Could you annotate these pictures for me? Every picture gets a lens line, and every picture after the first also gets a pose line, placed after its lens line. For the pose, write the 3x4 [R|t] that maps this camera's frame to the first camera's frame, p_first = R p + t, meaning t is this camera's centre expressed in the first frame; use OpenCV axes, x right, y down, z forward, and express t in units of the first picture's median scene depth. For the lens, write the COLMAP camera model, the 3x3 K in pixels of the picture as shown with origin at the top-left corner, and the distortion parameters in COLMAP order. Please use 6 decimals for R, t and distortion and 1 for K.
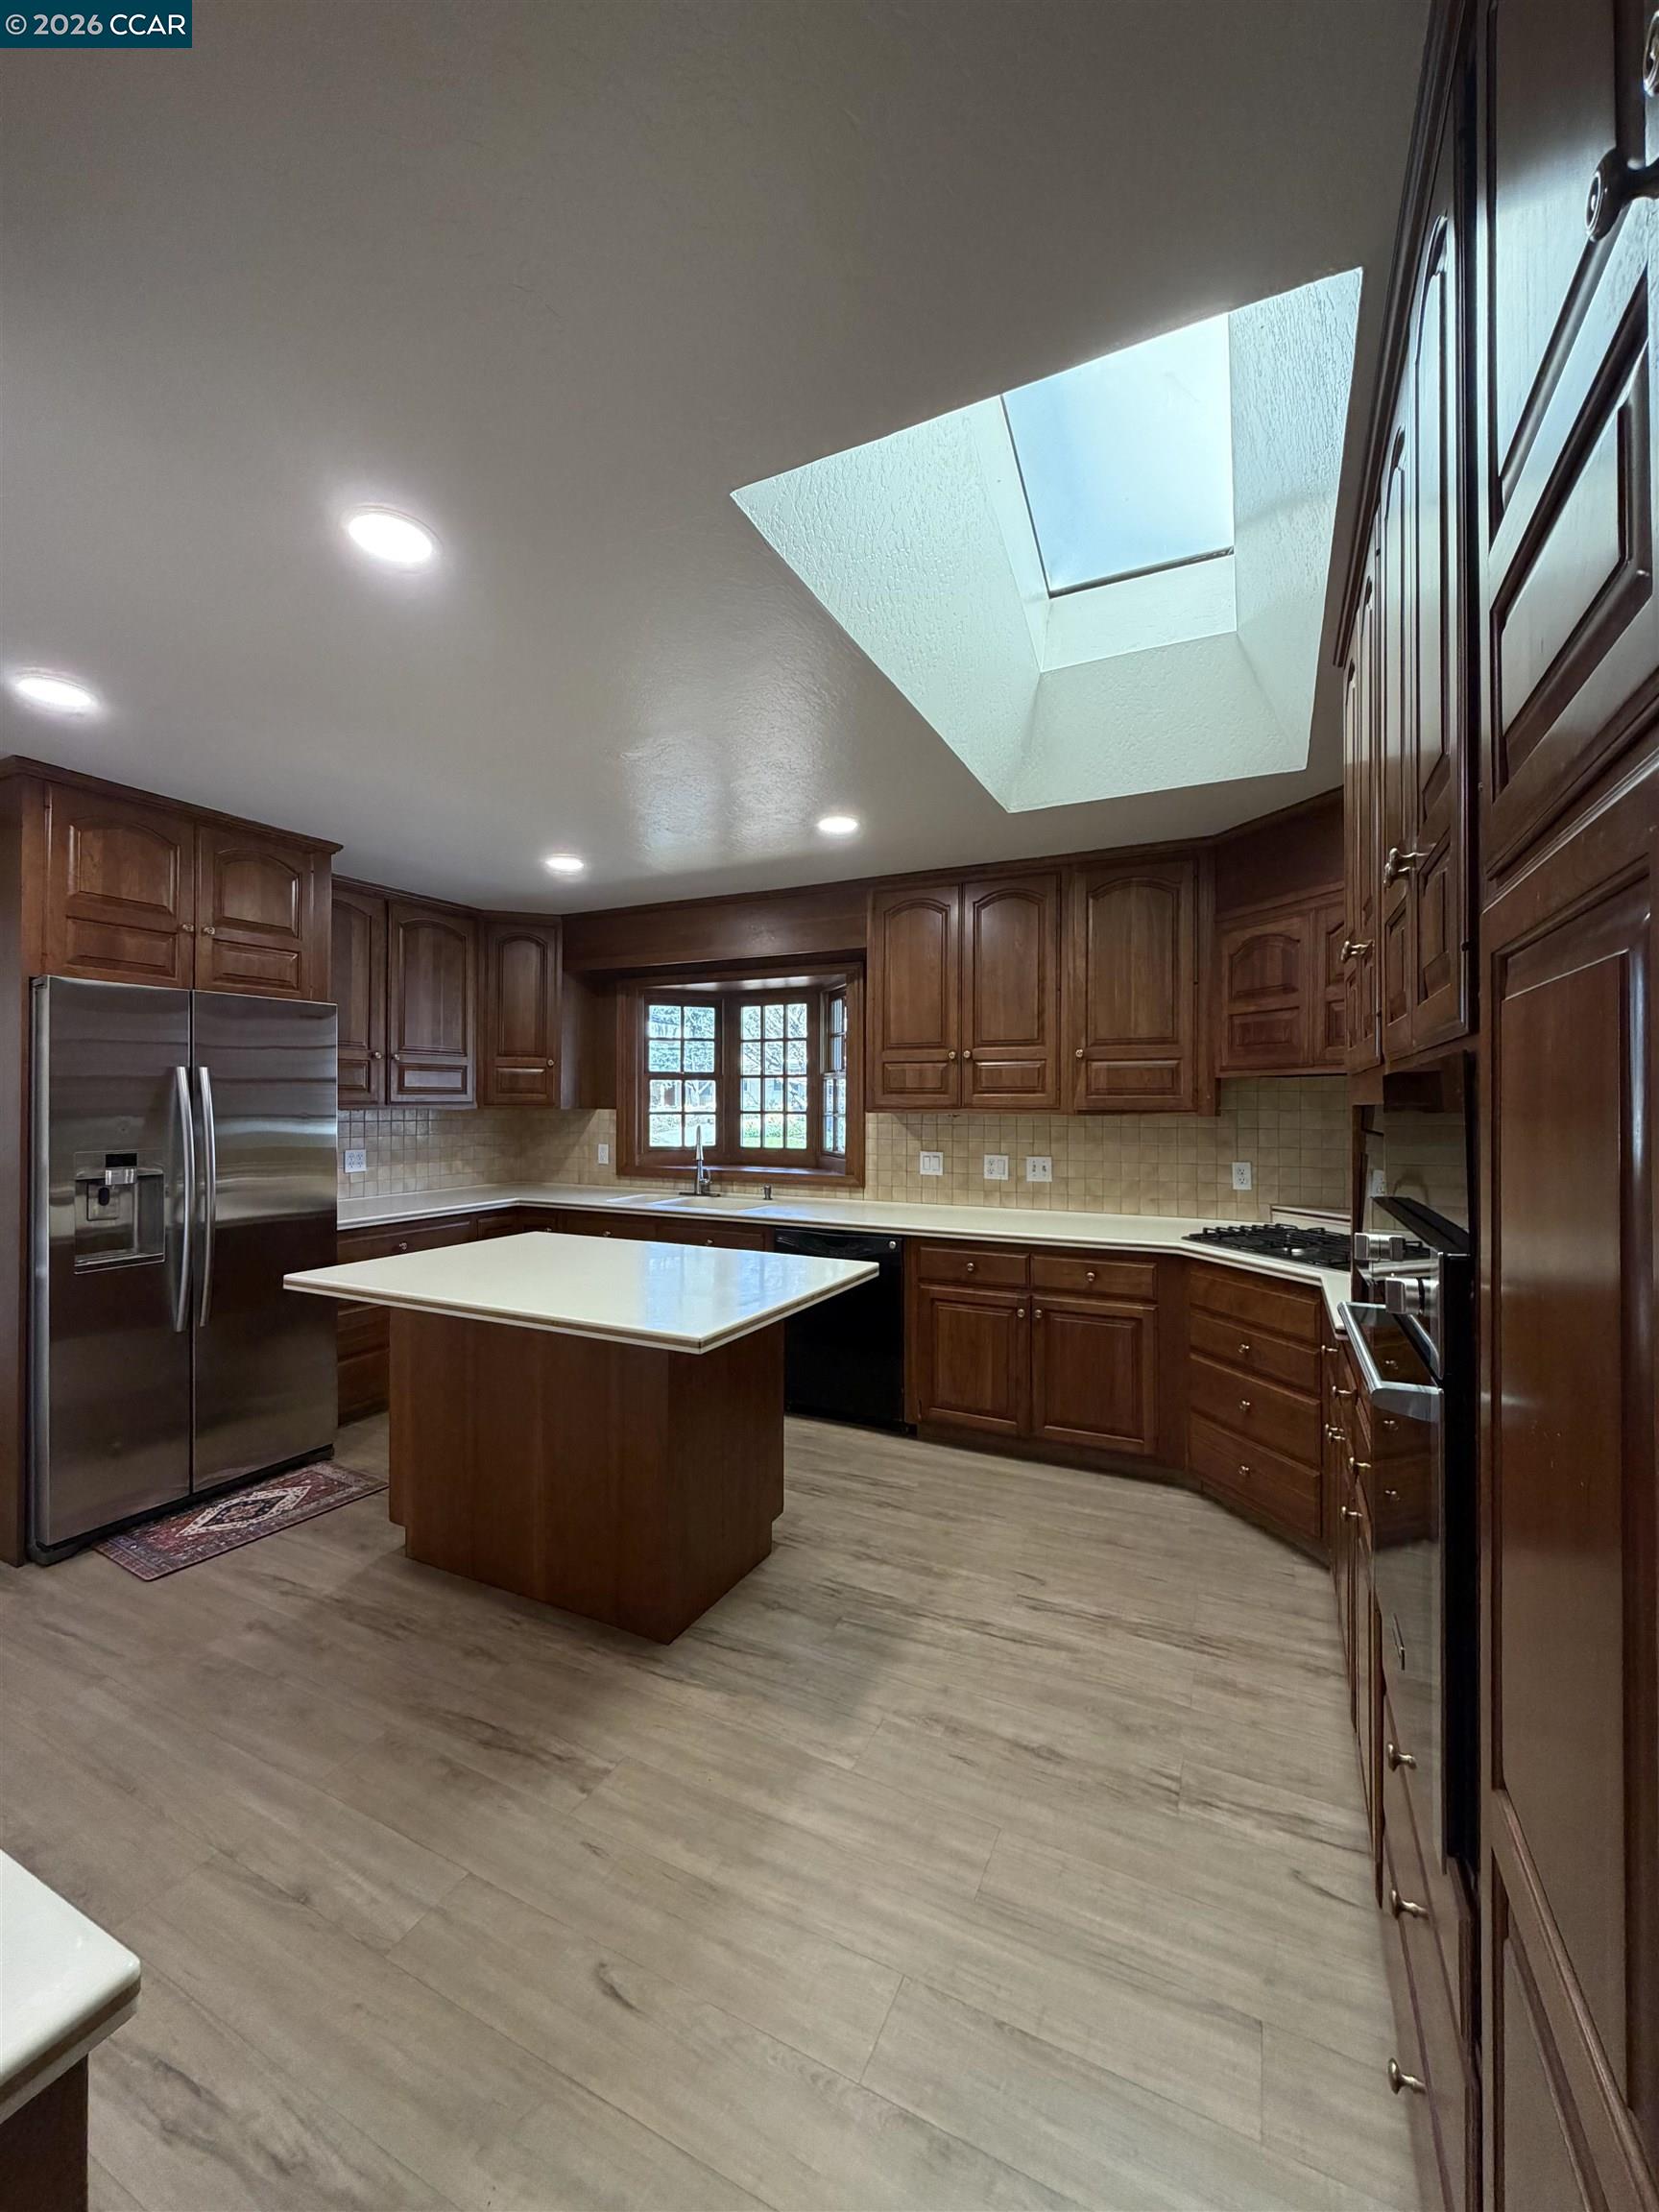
lens RADIAL K [[877.8, 0, 828.7], [0, 877.8, 1097.8], [0, 0, 1]] dist [-0.001634, 0.000213]
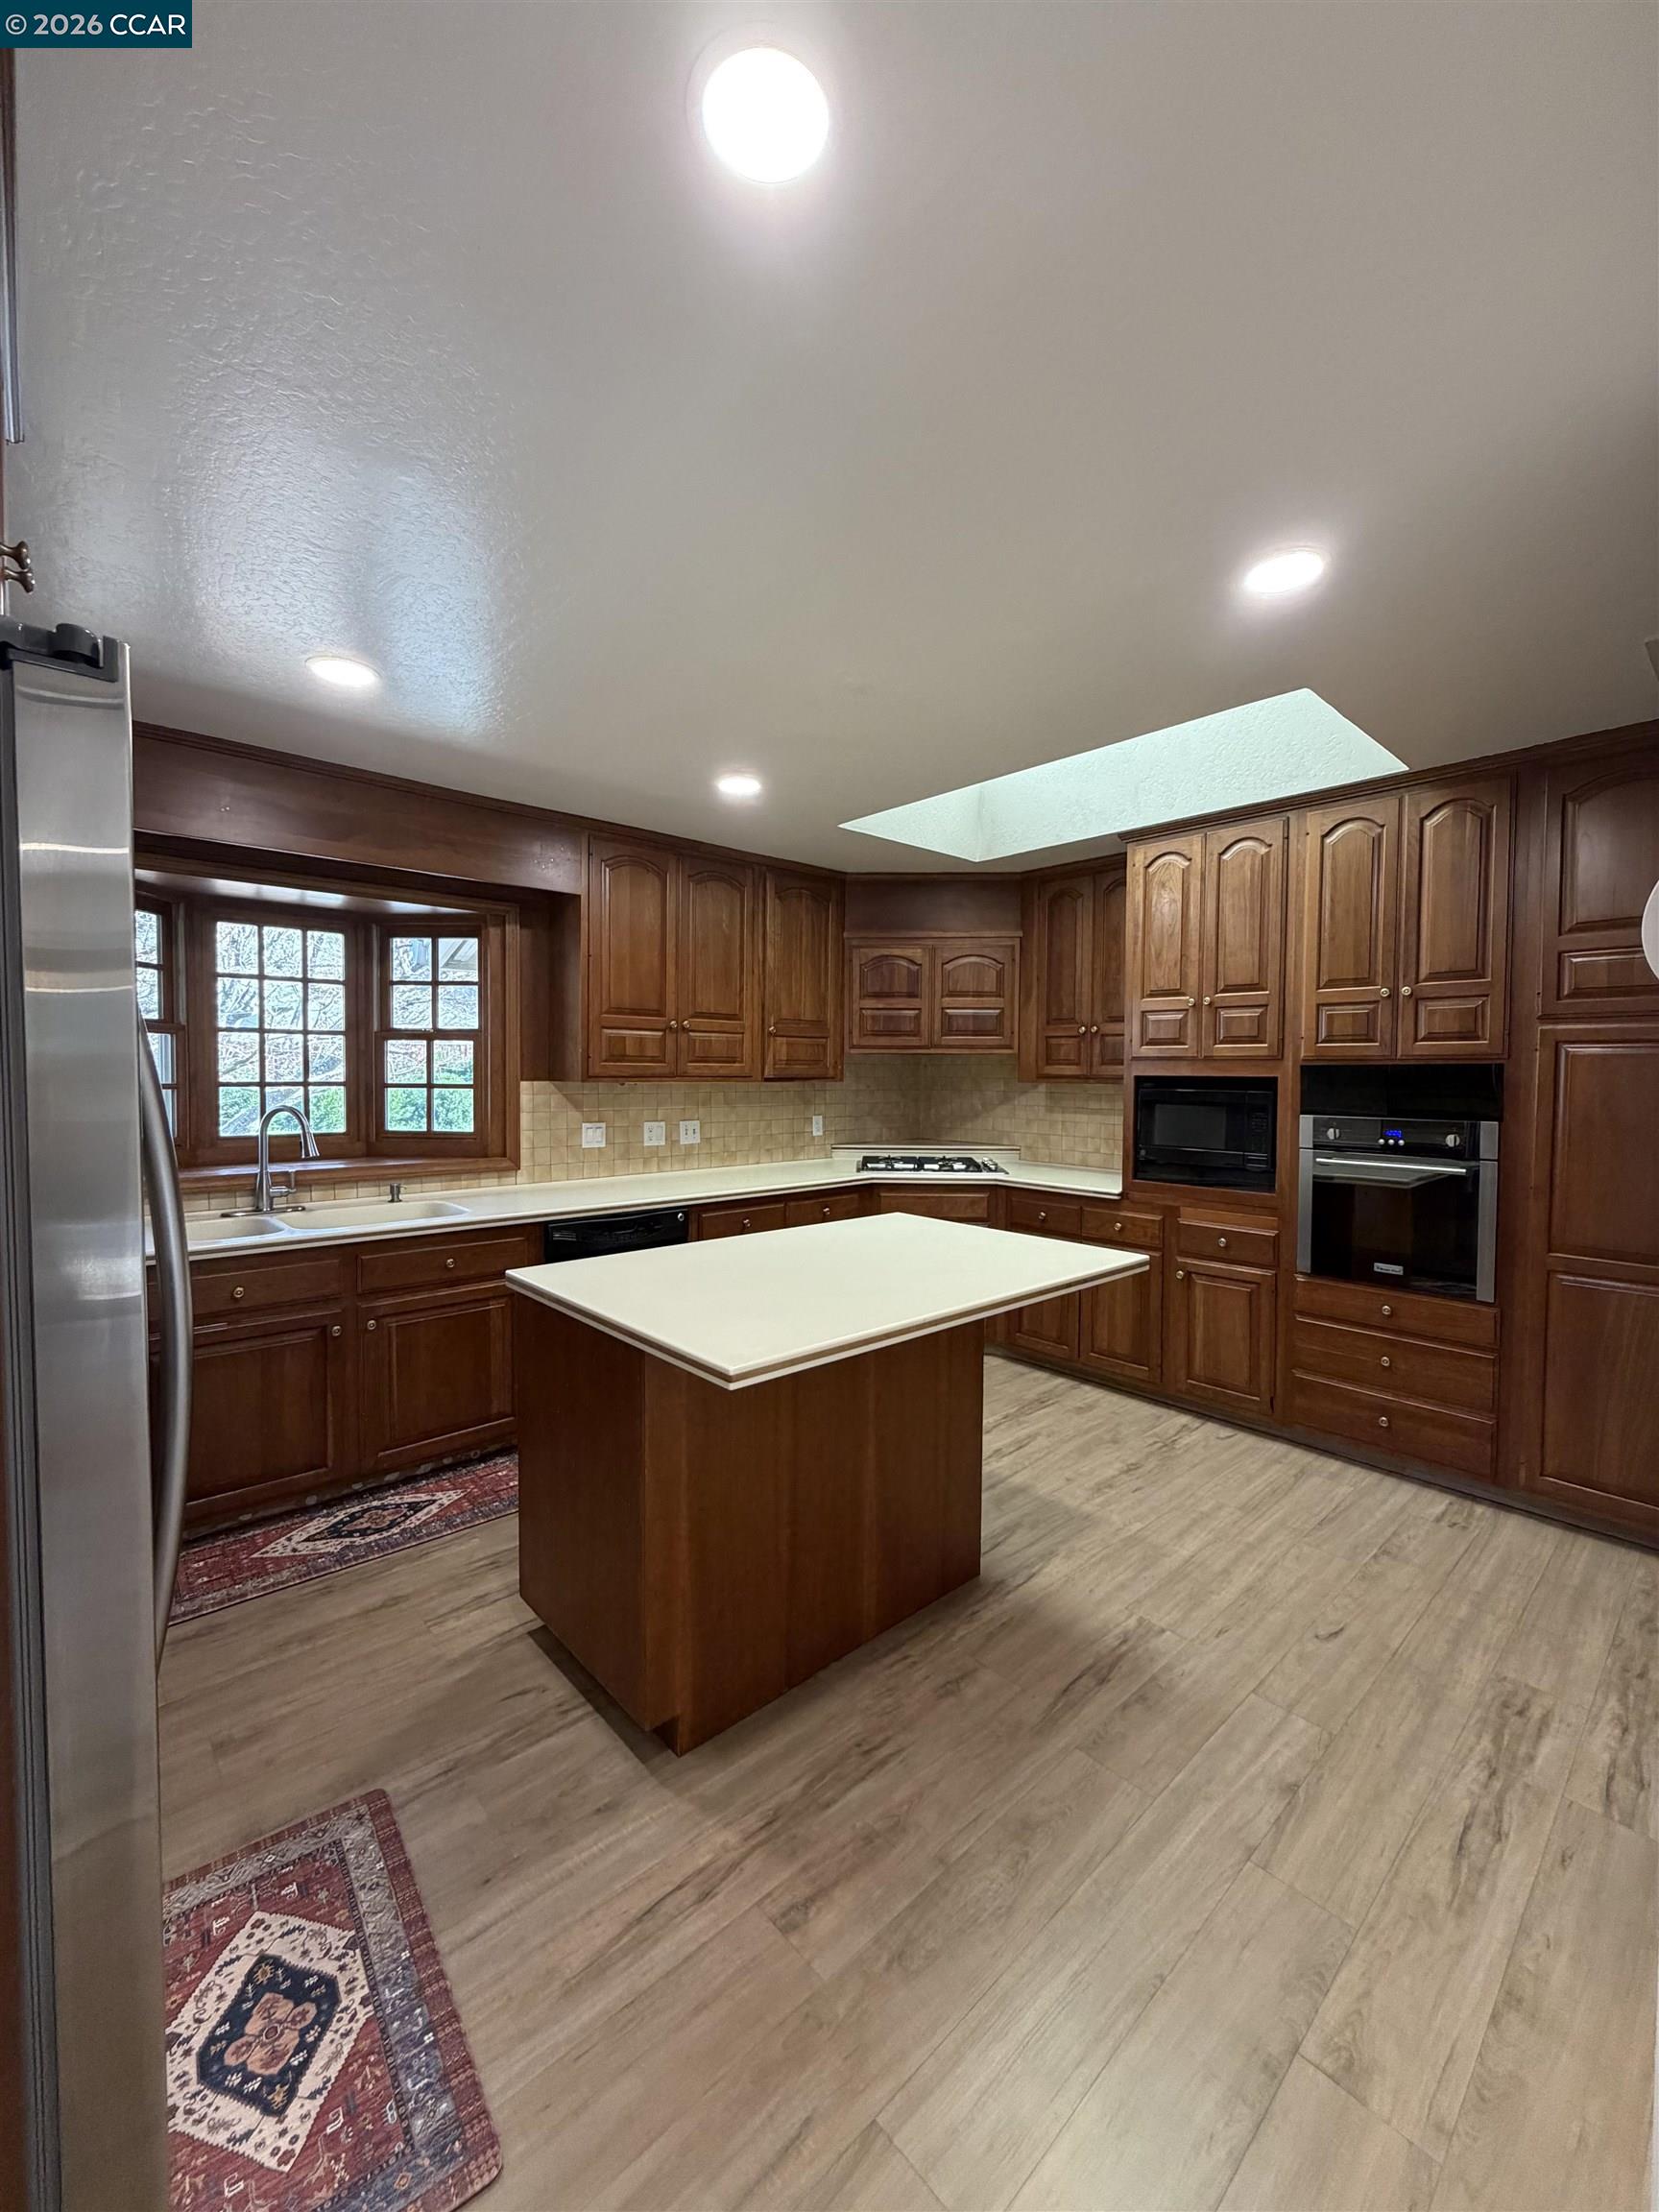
lens RADIAL K [[877.8, 0, 828.7], [0, 877.8, 1097.8], [0, 0, 1]] dist [-0.001634, 0.000213]
pose [[0.369861, -0.031315, 0.928559, -0.998361], [-0.011555, 0.999199, 0.038300, -0.006517], [-0.929015, -0.024895, 0.369203, 0.628528]]
